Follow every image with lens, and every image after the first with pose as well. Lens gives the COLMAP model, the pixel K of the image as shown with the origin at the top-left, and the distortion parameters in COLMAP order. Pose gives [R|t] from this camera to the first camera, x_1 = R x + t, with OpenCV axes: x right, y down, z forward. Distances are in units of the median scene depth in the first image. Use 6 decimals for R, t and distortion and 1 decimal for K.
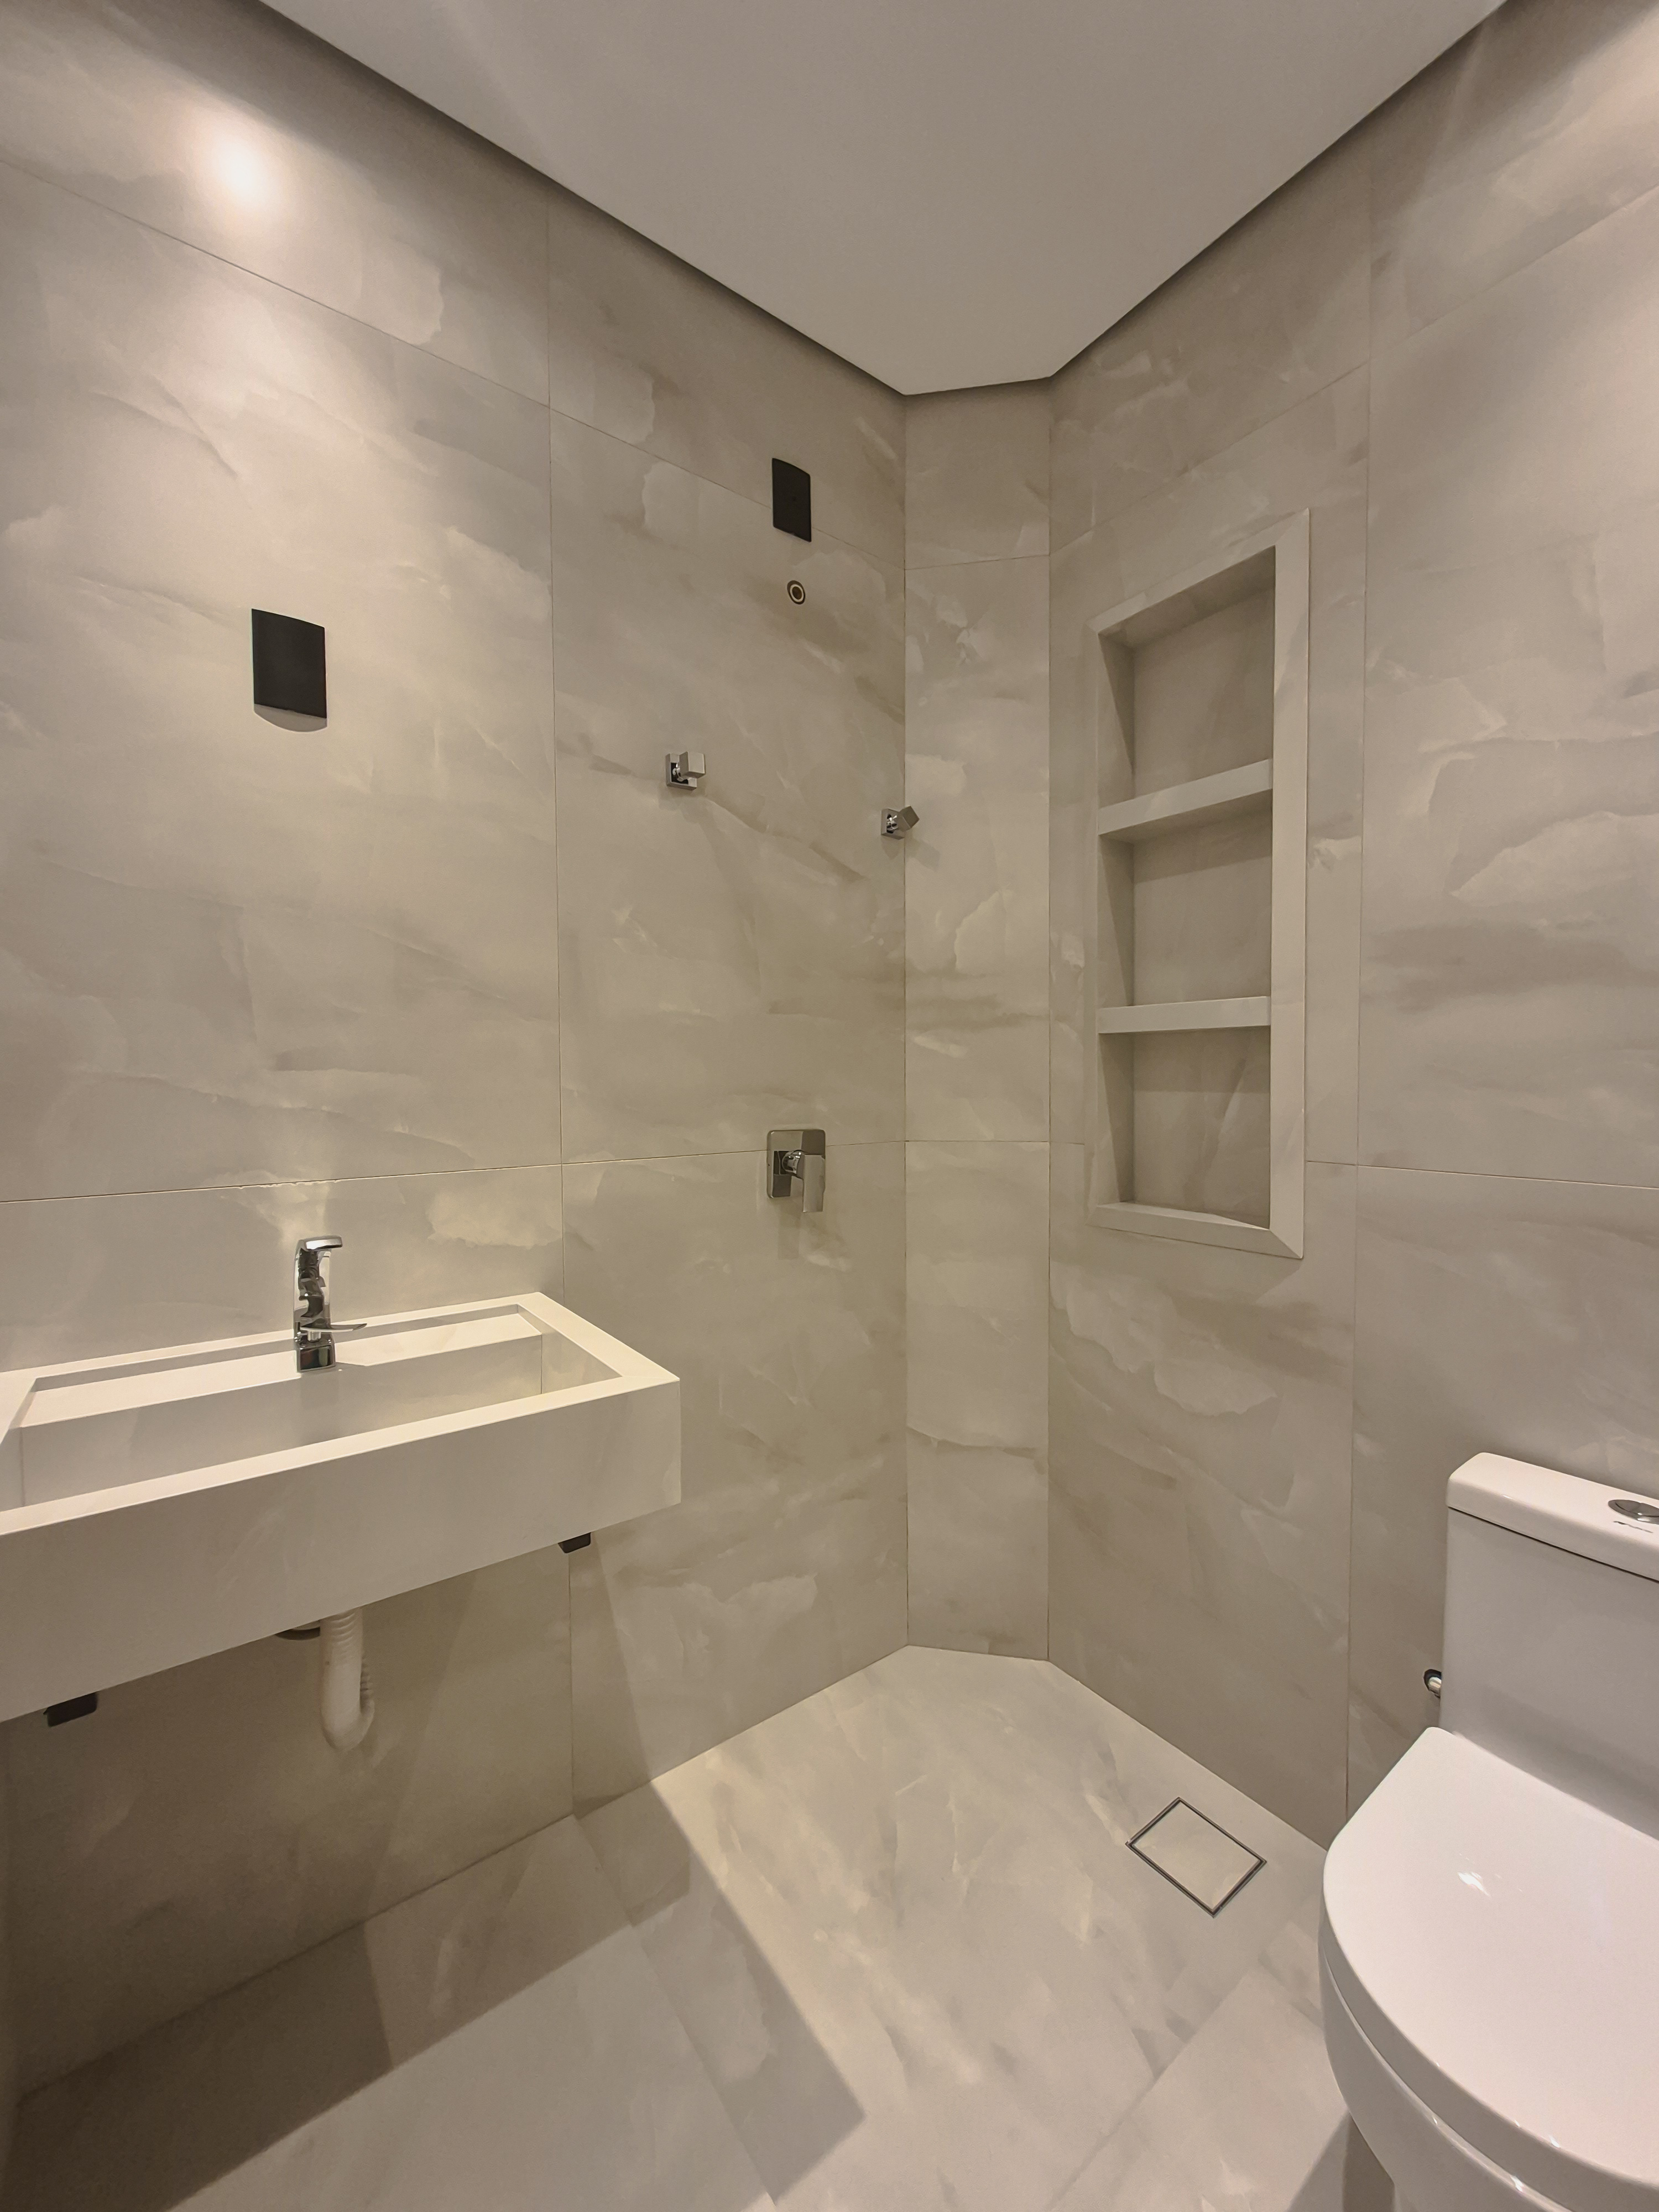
lens RADIAL K [[868.6, 0, 831.7], [0, 868.6, 1093.6], [0, 0, 1]] dist [0.000180, 0.000868]
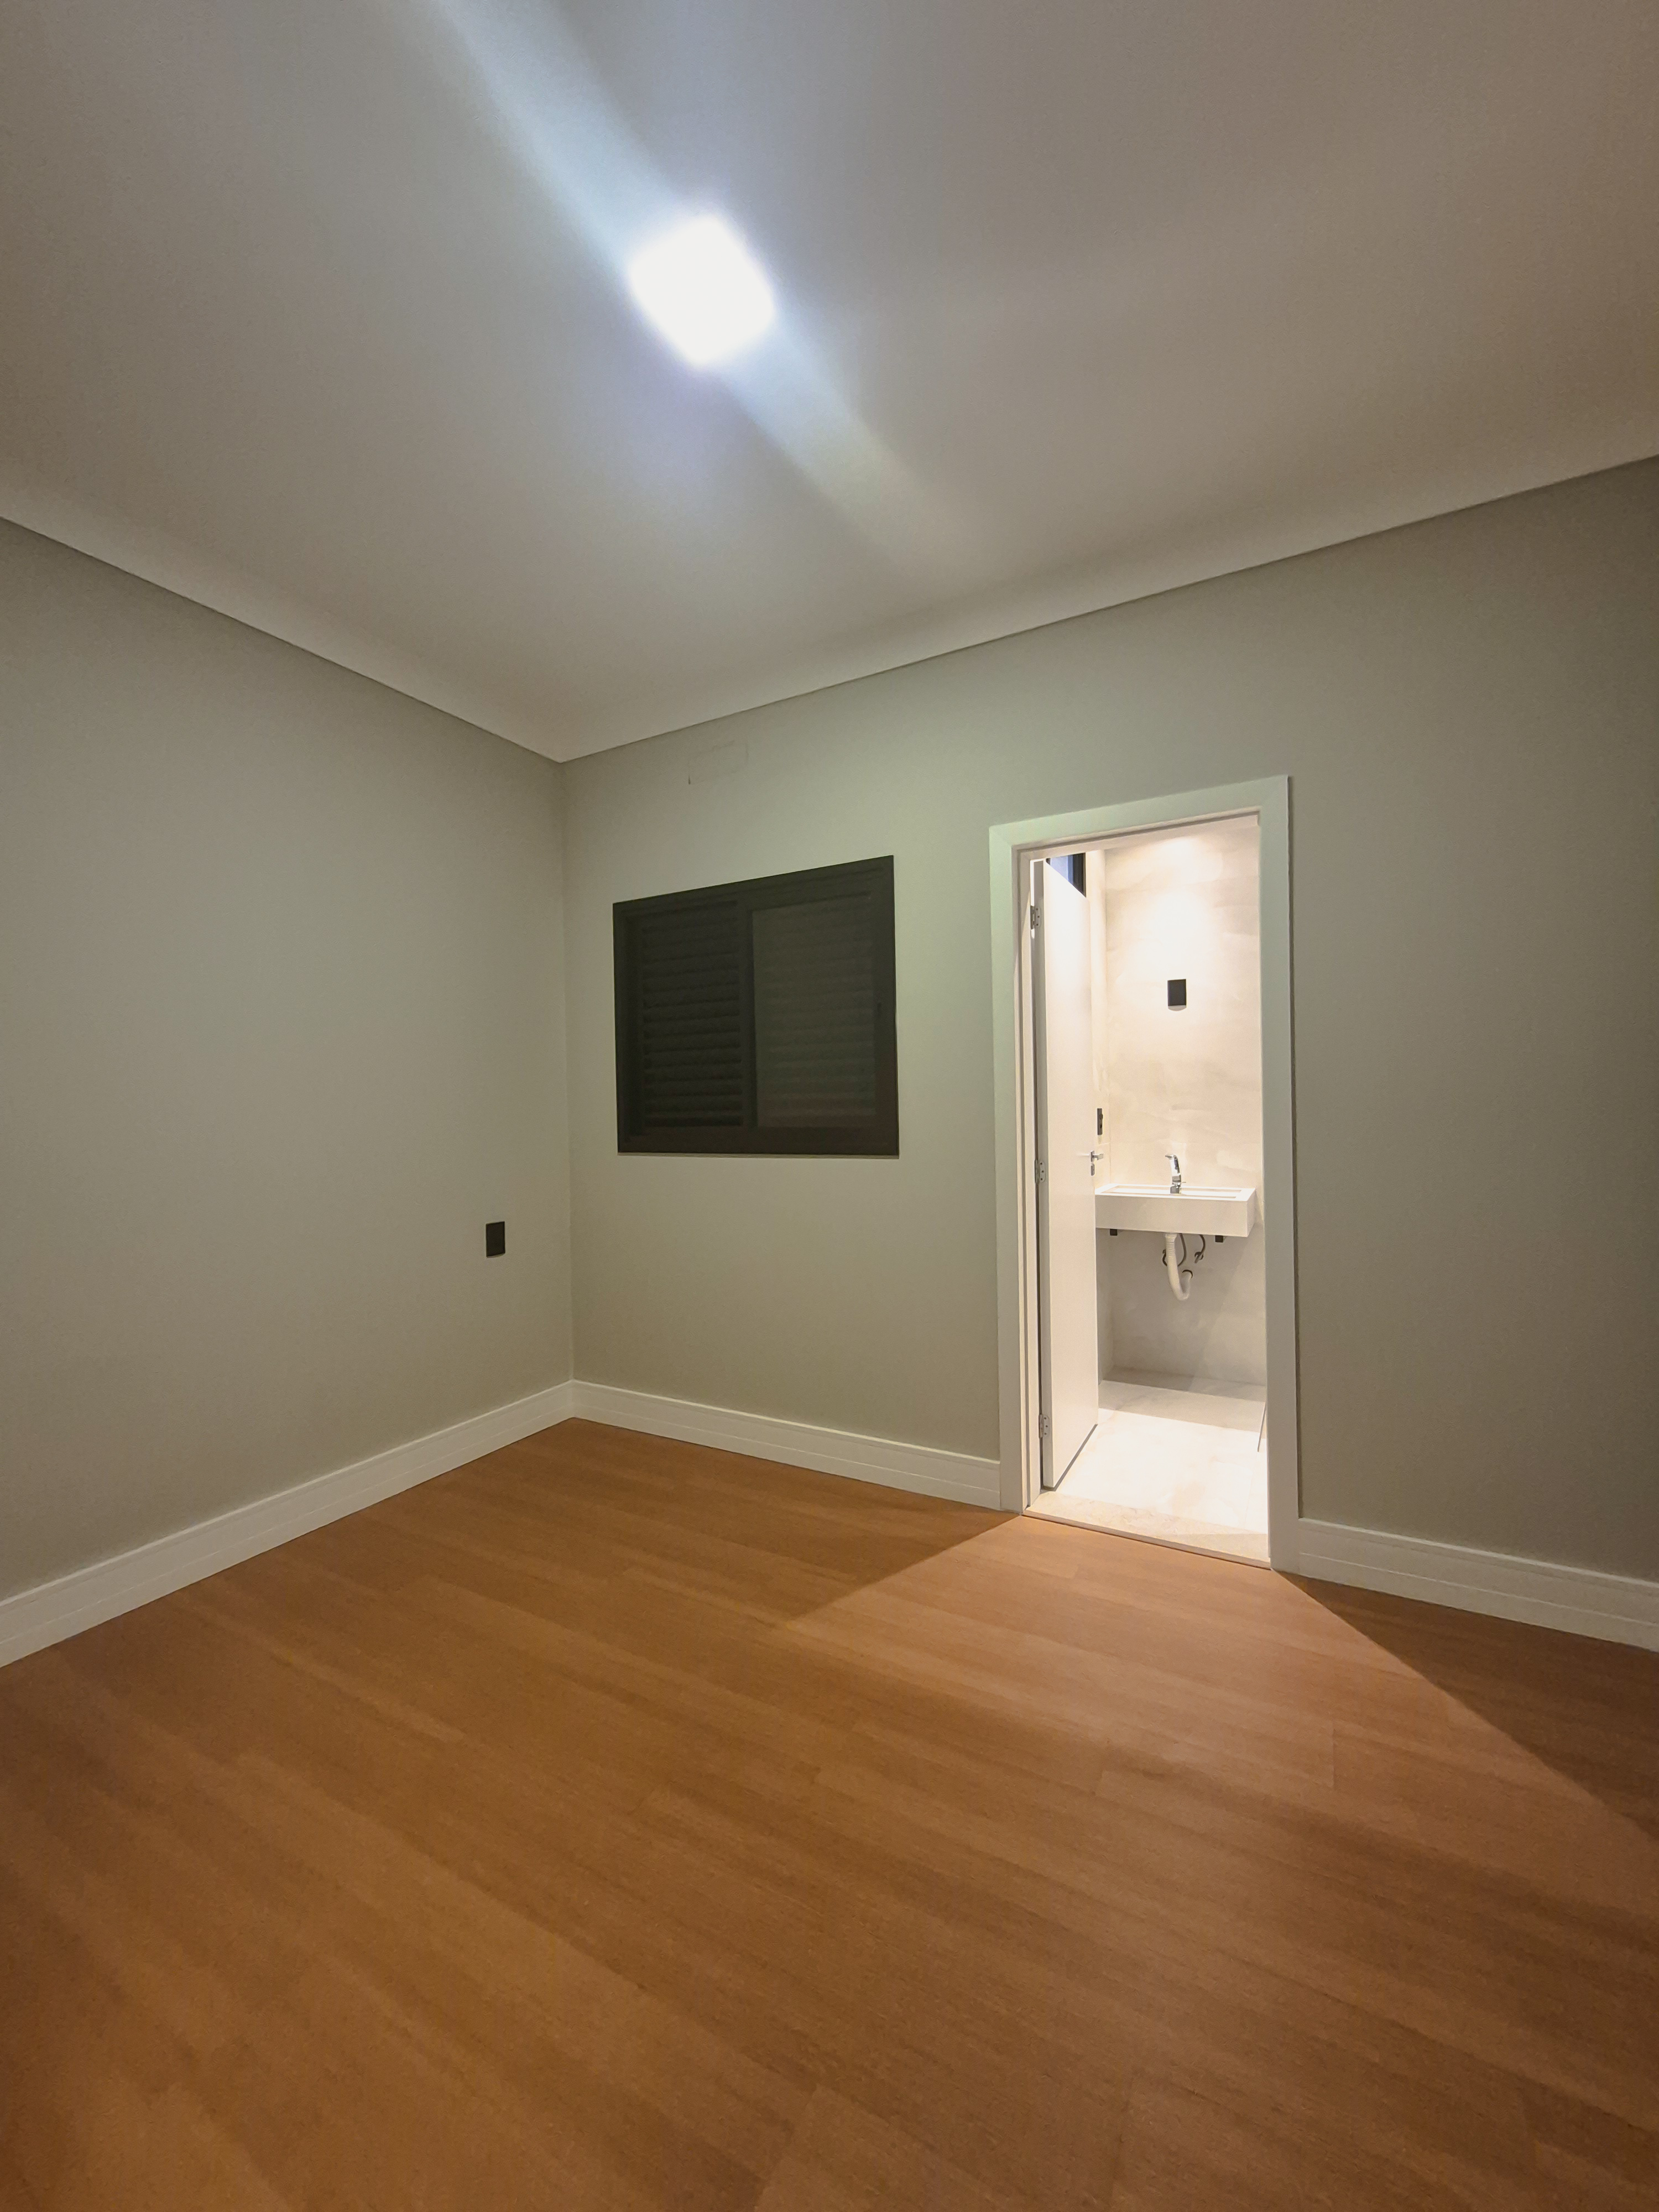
lens RADIAL K [[868.6, 0, 835.0], [0, 868.6, 1127.0], [0, 0, 1]] dist [0.000180, 0.000868]
pose [[0.406441, 0.027027, -0.913277, 1.850492], [-0.009591, 0.999634, 0.025314, -0.031267], [0.913627, -0.001530, 0.406551, -1.527937]]
